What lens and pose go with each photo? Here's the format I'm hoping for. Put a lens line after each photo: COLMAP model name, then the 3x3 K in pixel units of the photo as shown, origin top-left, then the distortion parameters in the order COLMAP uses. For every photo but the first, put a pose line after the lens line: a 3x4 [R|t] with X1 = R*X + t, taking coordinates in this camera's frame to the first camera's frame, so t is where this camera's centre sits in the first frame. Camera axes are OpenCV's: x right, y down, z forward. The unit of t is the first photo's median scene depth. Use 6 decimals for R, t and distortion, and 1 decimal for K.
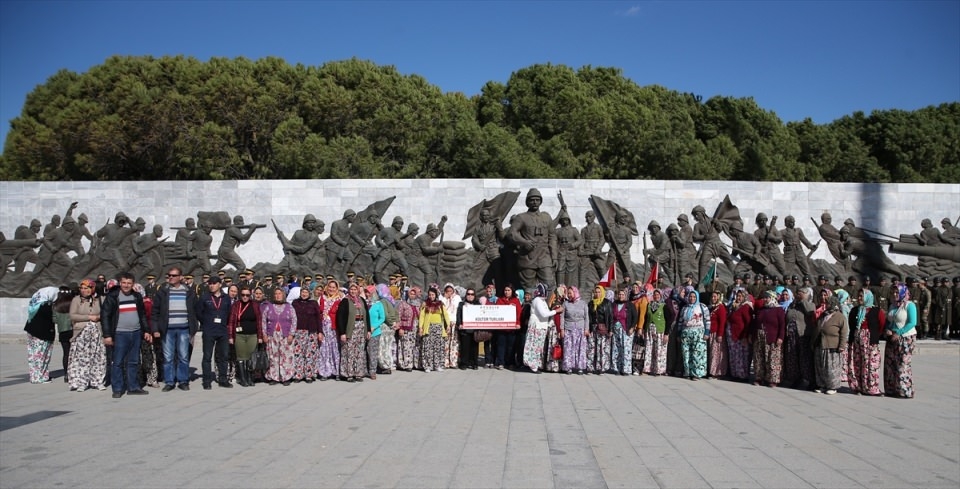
lens RADIAL K [[690.7, 0, 481.3], [0, 690.7, 316.3], [0, 0, 1]] dist [-0.119083, 0.003850]
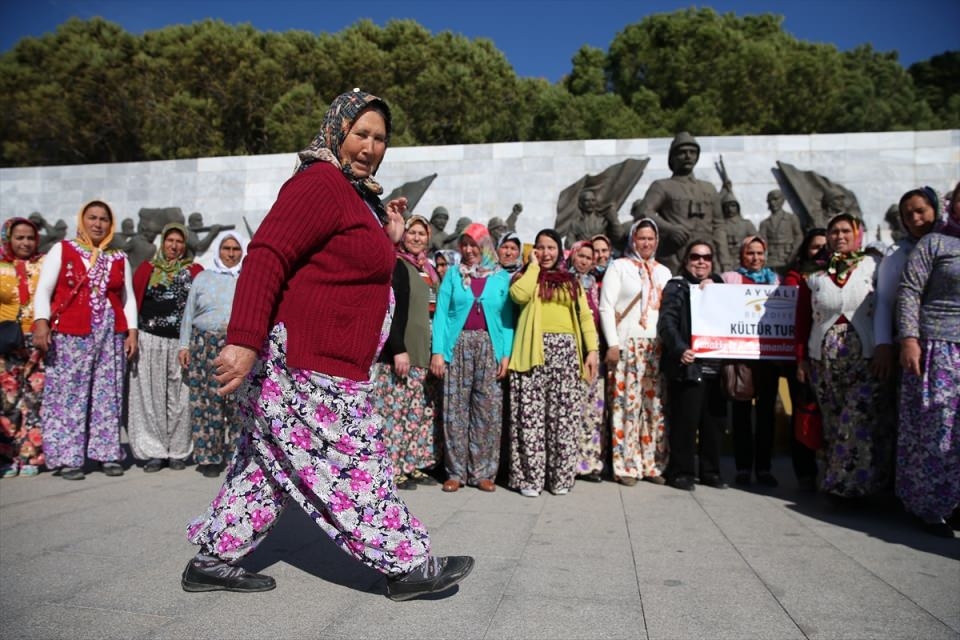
lens RADIAL K [[623.7, 0, 480.0], [0, 623.7, 320.0], [0, 0, 1]] dist [-0.069971, 0.003241]
pose [[0.991777, 0.003780, -0.127924, -0.017079], [-0.018816, 0.993008, -0.116541, 0.015474], [0.126589, 0.117990, 0.984913, 0.483965]]
